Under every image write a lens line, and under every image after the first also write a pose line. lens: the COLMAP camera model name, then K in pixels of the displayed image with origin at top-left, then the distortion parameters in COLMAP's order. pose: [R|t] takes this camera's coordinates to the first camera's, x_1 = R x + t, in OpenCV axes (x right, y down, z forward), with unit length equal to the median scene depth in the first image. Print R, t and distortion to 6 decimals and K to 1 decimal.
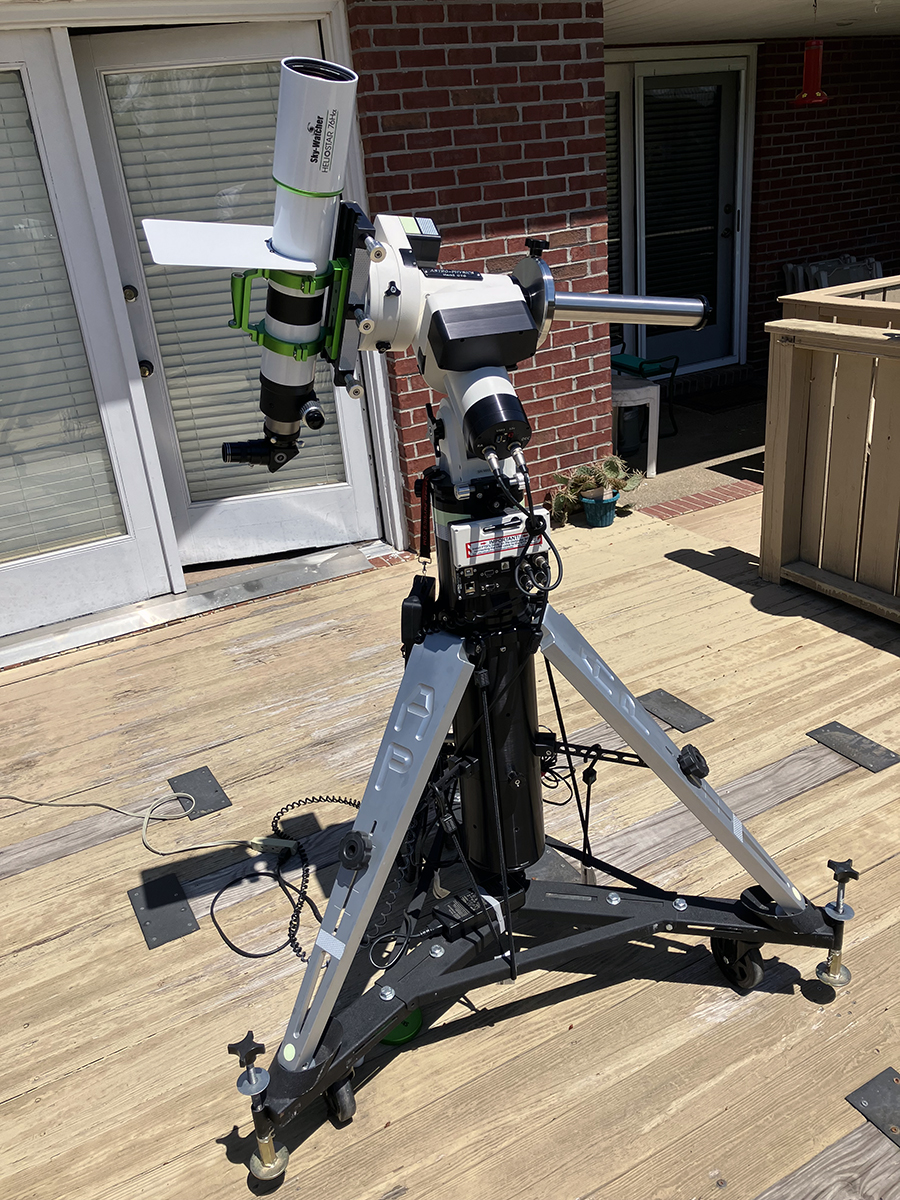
lens RADIAL K [[982.1, 0, 461.4], [0, 982.1, 598.2], [0, 0, 1]] dist [-0.009949, 0.059913]
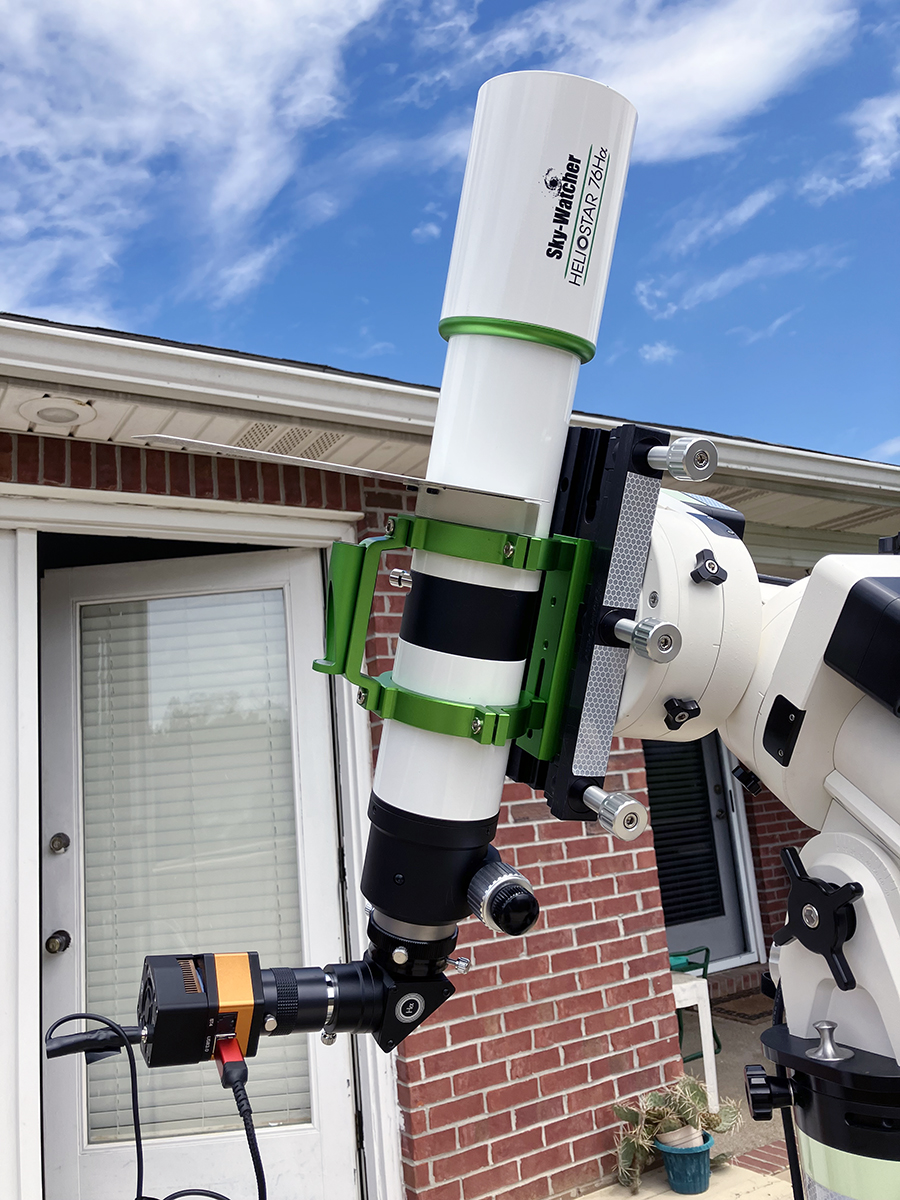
lens RADIAL K [[982.1, 0, 443.2], [0, 982.1, 603.6], [0, 0, 1]] dist [-0.009949, 0.059913]
pose [[0.998458, 0.011215, 0.054360, -0.078797], [0.021726, 0.822253, -0.568707, -0.028765], [-0.051076, 0.569011, 0.820742, 0.266623]]
